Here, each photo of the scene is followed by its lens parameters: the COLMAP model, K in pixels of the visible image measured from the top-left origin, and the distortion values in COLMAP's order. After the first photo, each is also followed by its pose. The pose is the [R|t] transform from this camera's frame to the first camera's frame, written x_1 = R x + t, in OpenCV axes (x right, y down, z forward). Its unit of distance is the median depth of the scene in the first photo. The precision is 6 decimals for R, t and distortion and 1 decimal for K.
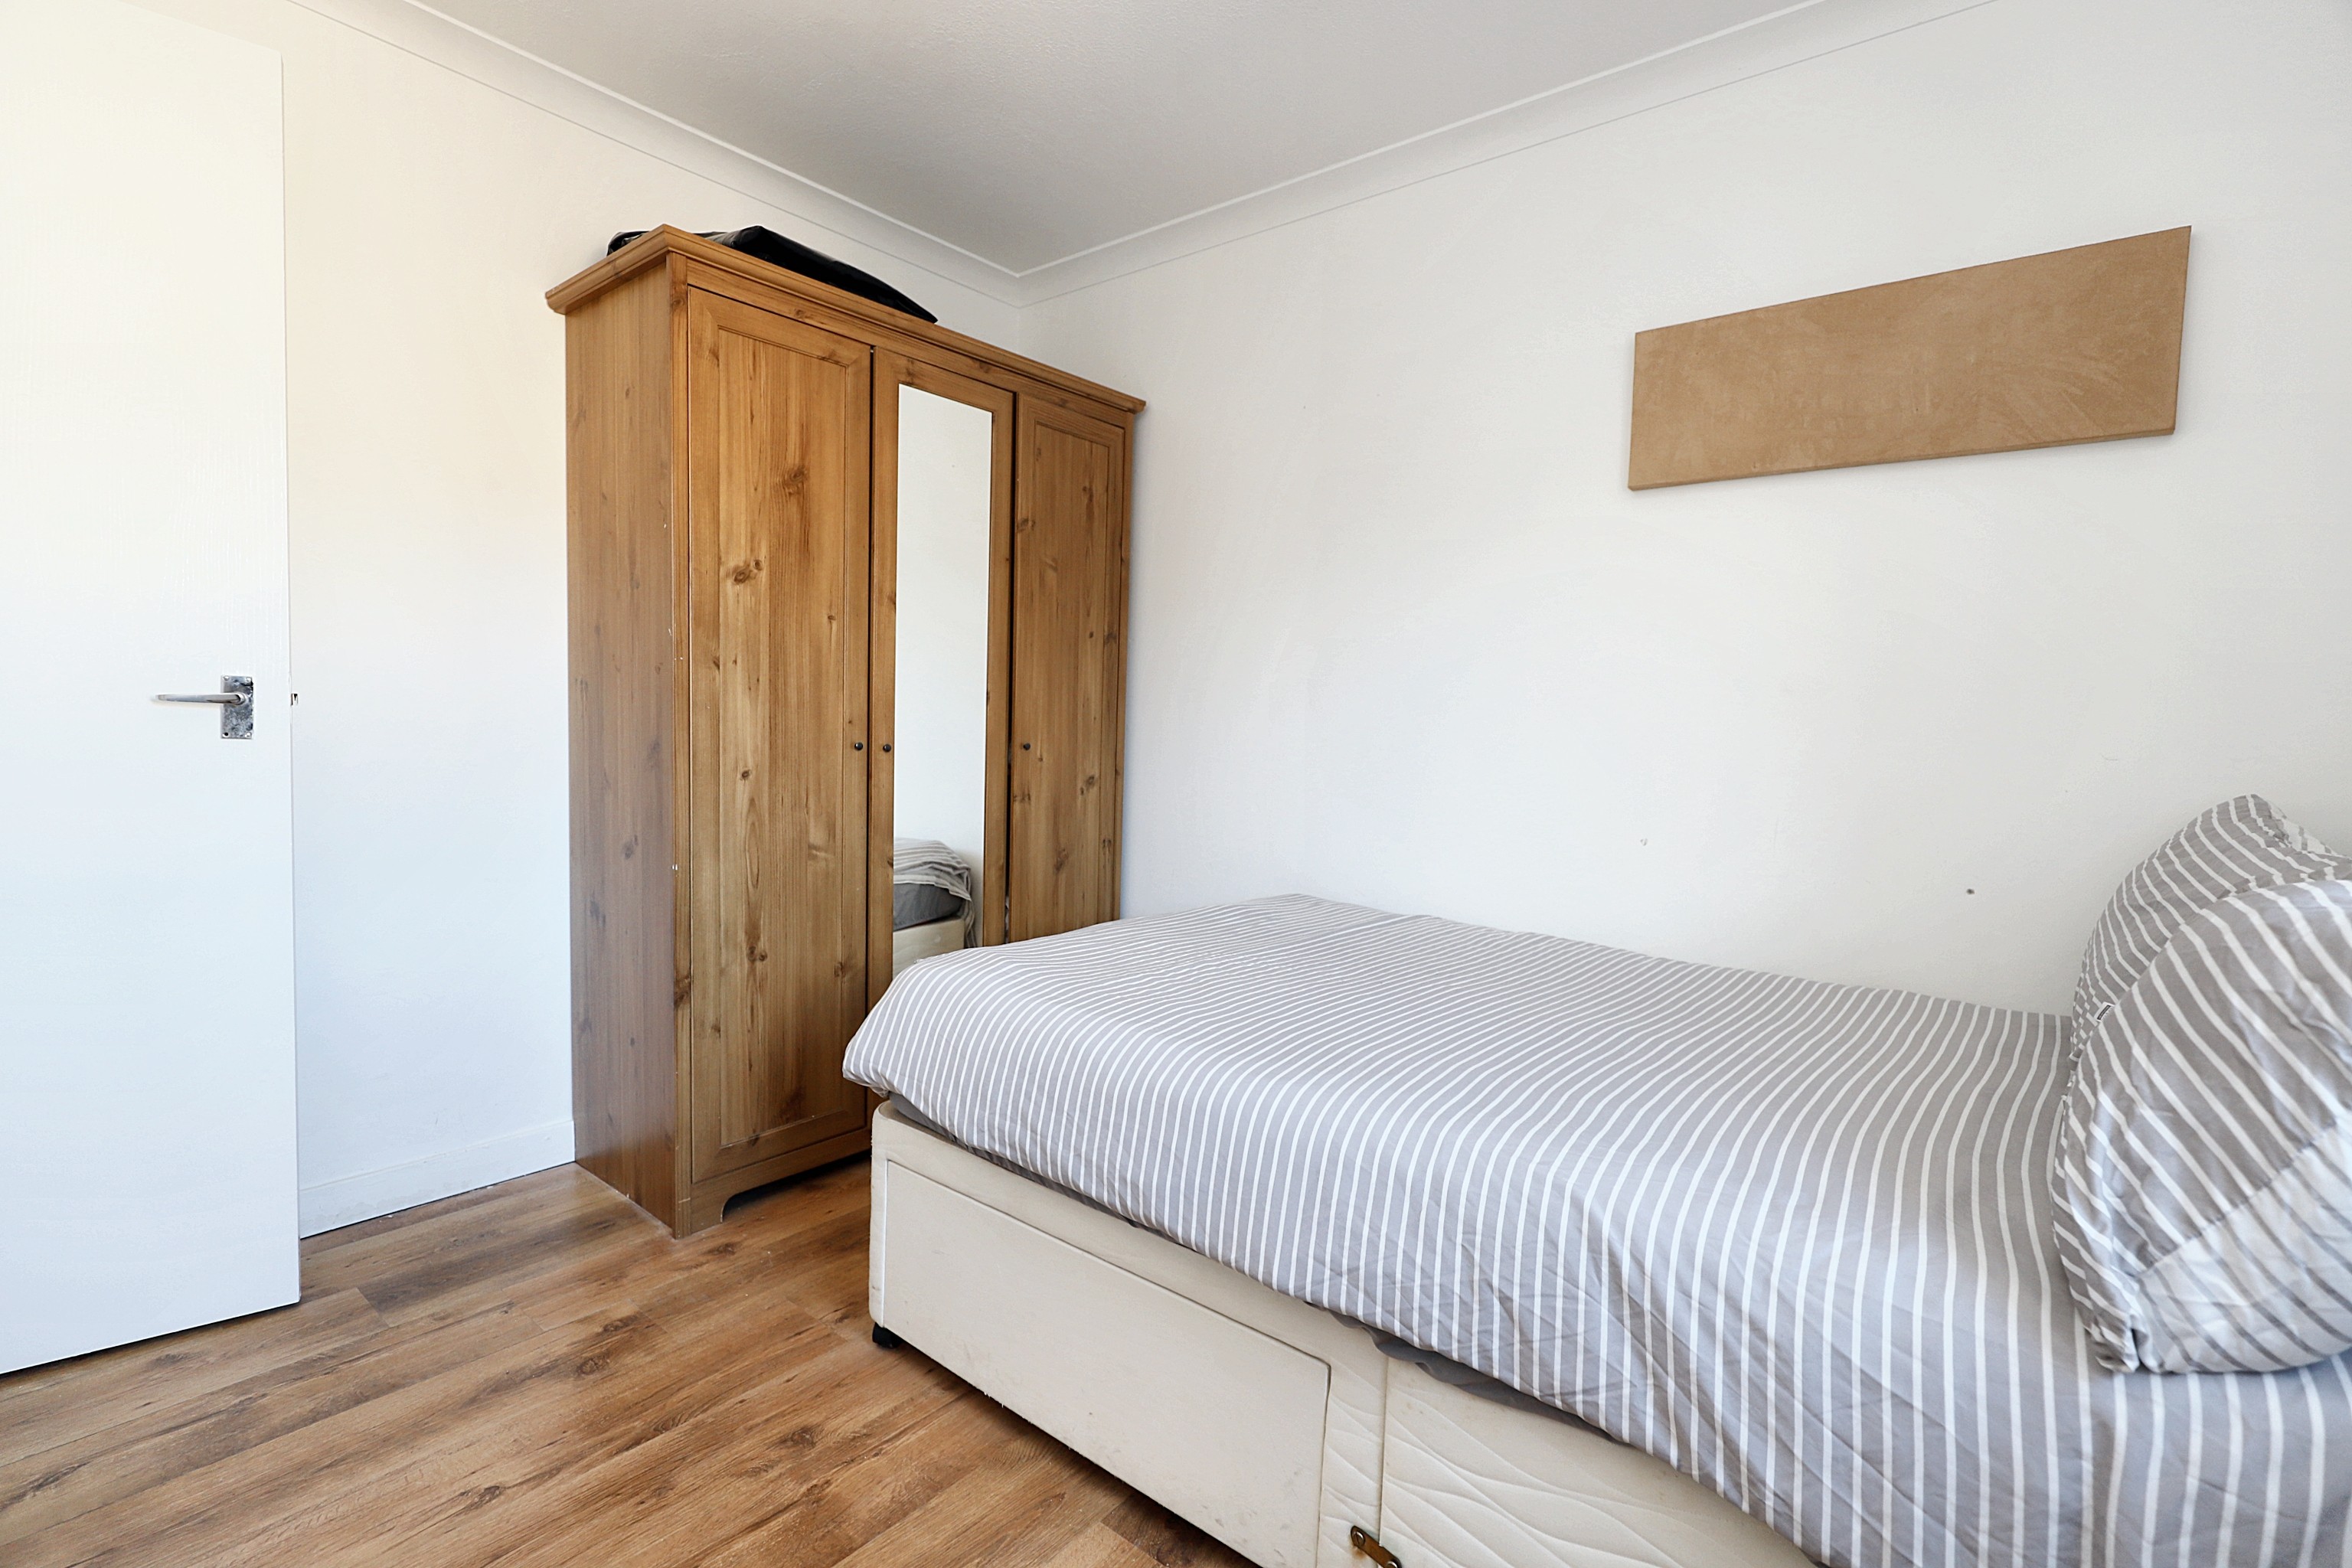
lens RADIAL K [[1066.6, 0, 1179.1], [0, 1066.6, 785.6], [0, 0, 1]] dist [0.000718, -0.000858]
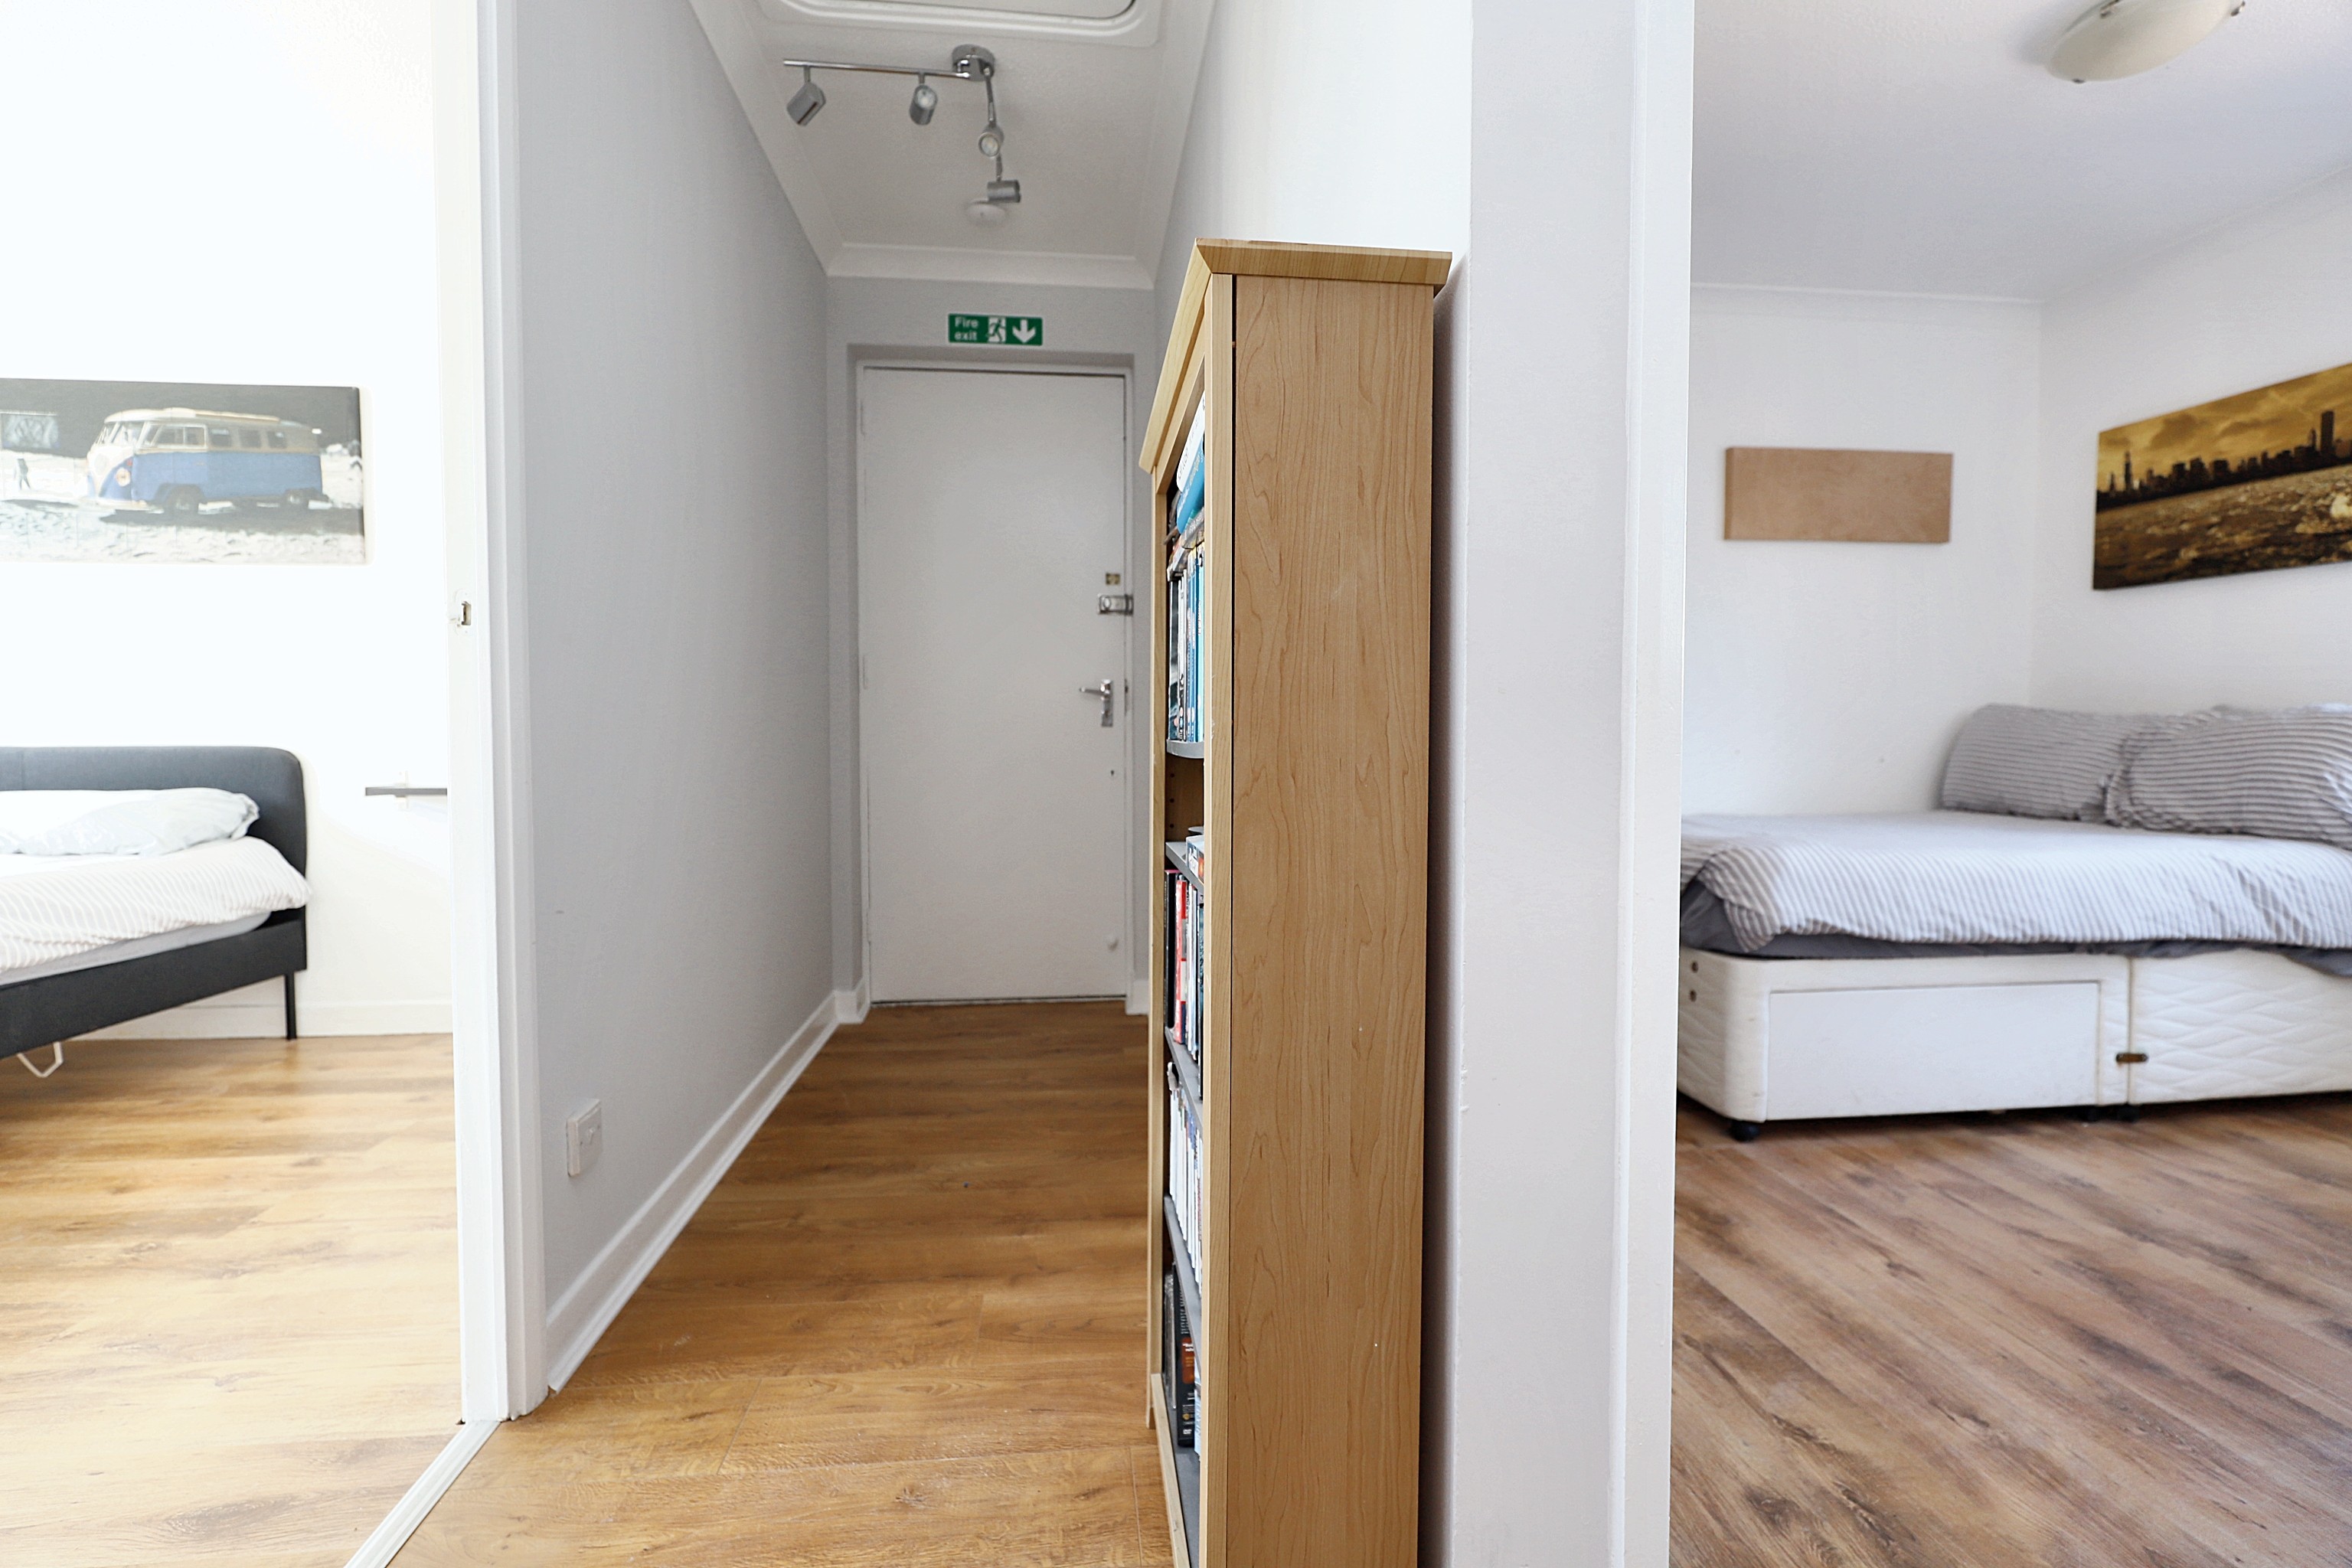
lens RADIAL K [[1055.1, 0, 1177.0], [0, 1055.1, 780.3], [0, 0, 1]] dist [-0.004051, 0.000094]
pose [[0.701911, -0.067466, 0.709062, -2.061626], [0.075179, 0.996961, 0.020438, -0.002557], [-0.708286, 0.038962, 0.704850, 0.691589]]
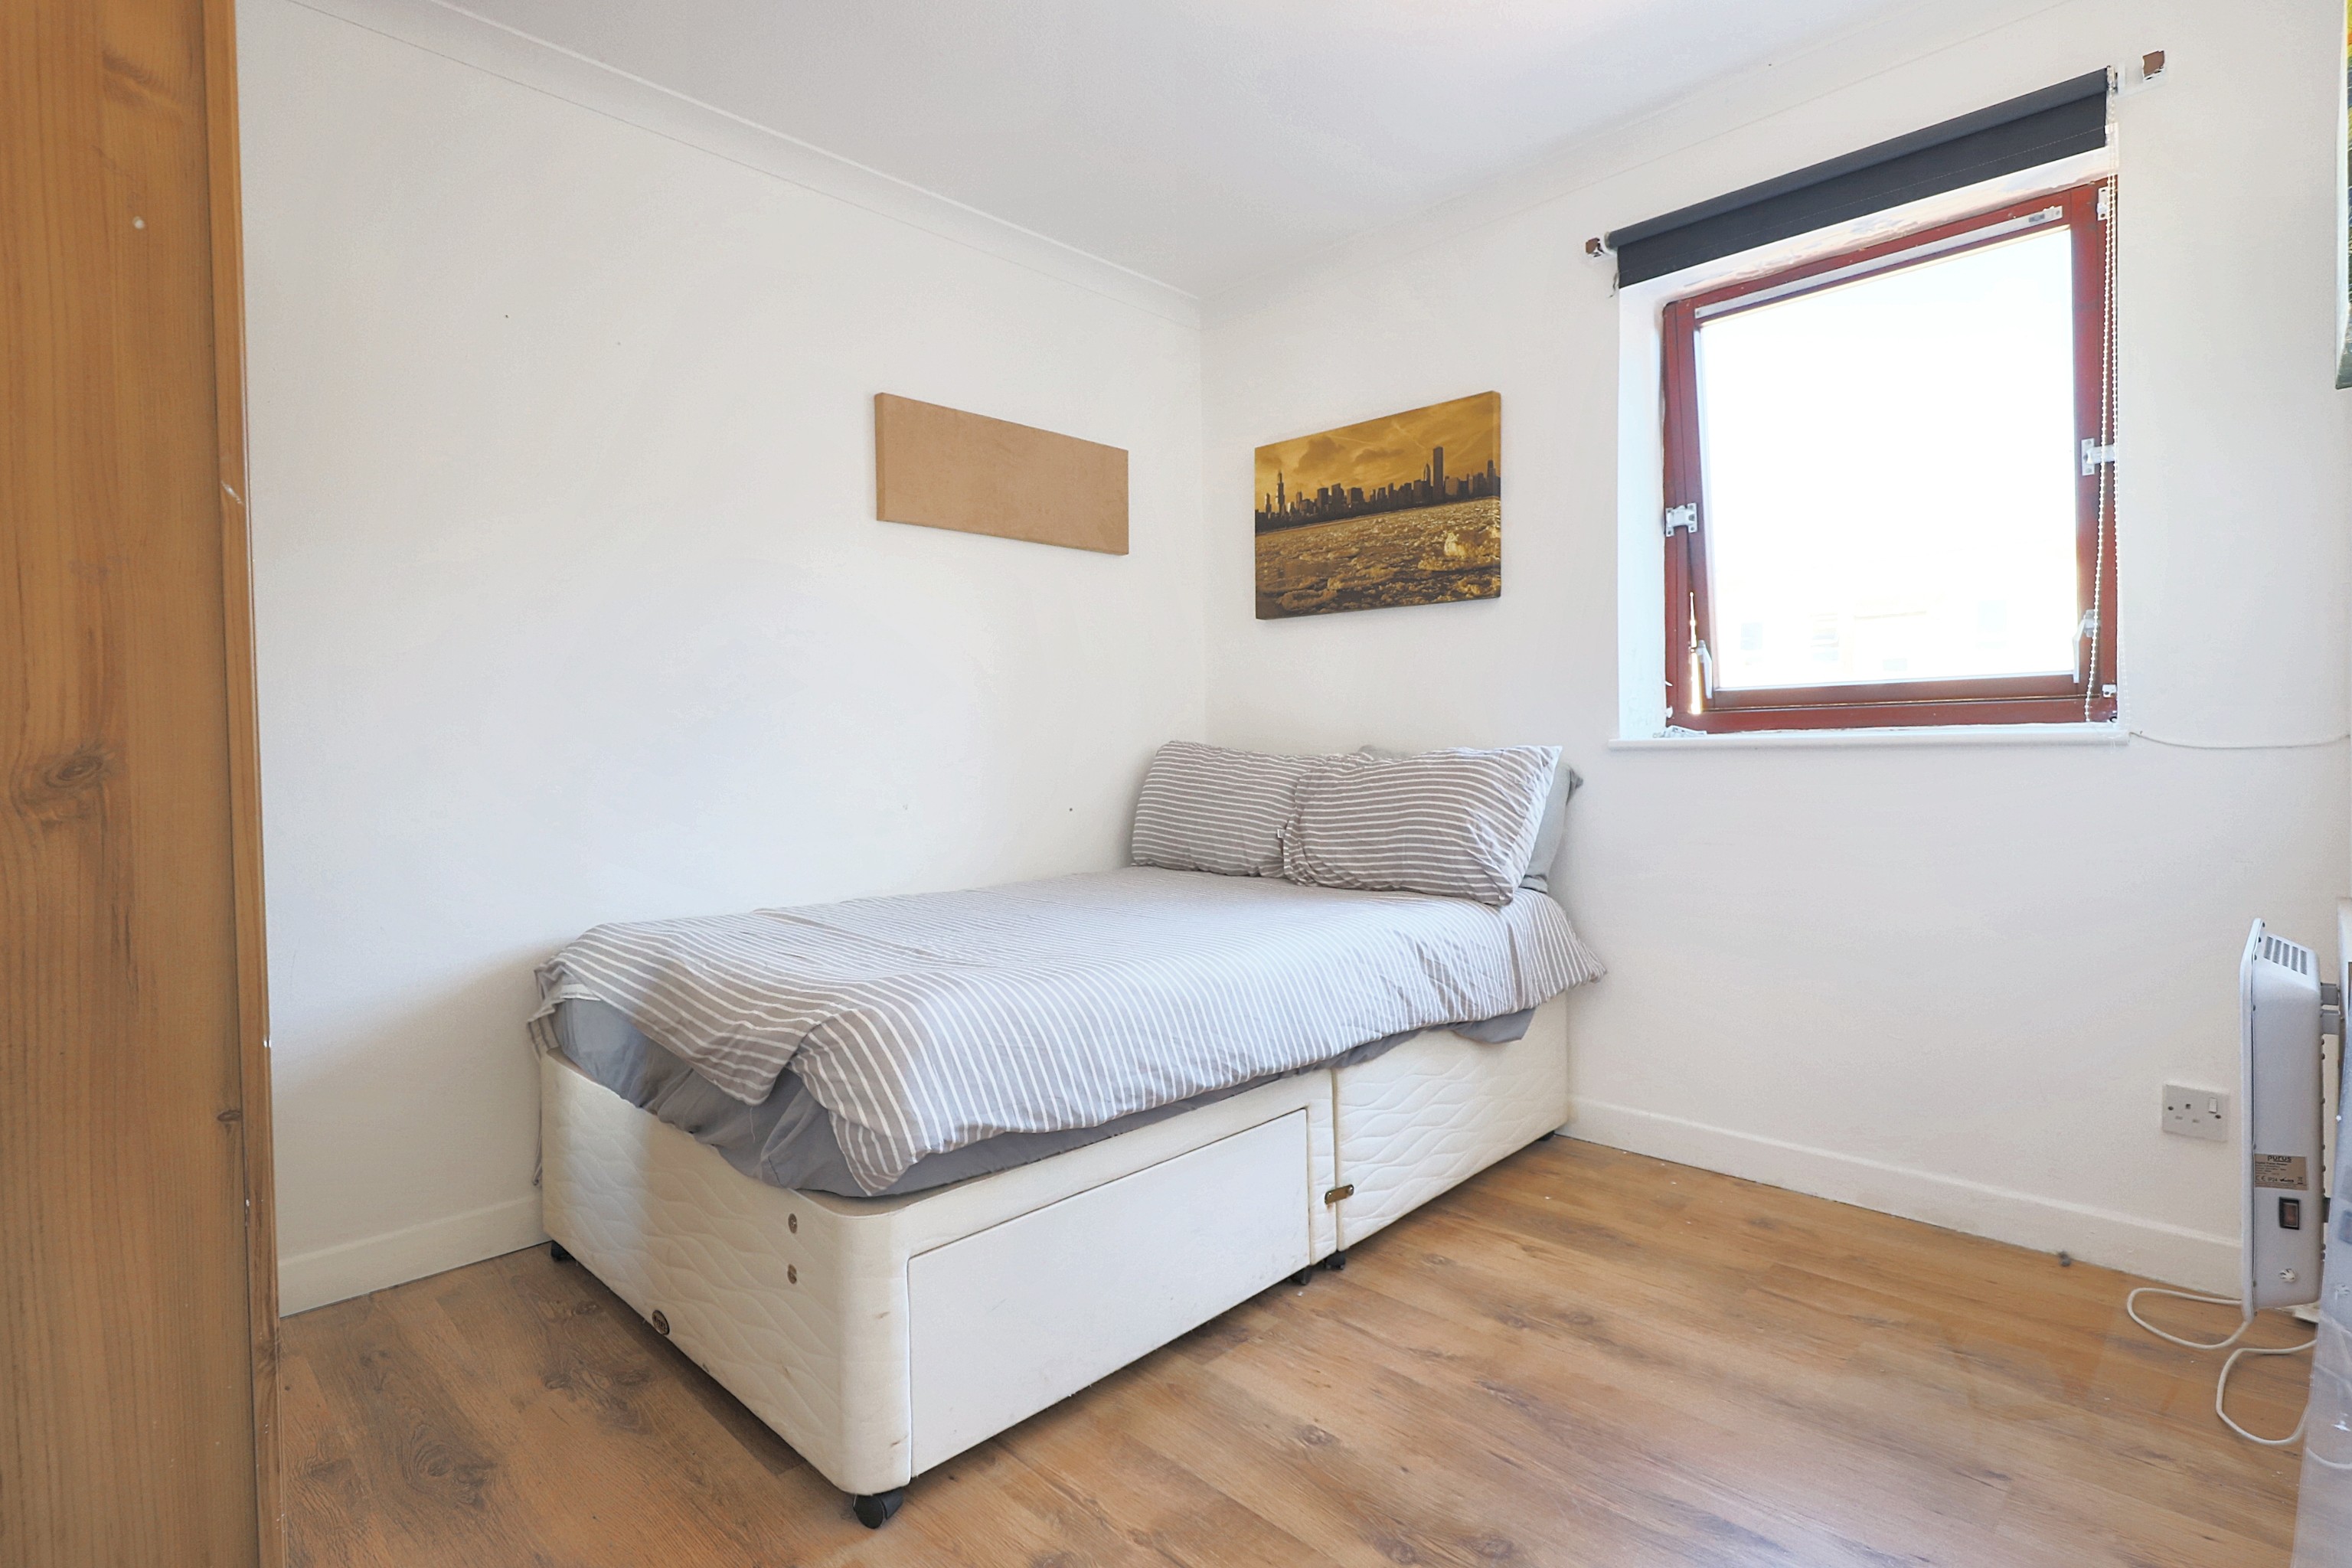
lens RADIAL K [[1131.9, 0, 1180.7], [0, 1131.9, 777.4], [0, 0, 1]] dist [0.009832, -0.000221]
pose [[0.101299, -0.061869, 0.992930, -1.266083], [0.083121, 0.995101, 0.053524, -0.036469], [-0.991377, 0.077112, 0.105946, 0.817365]]
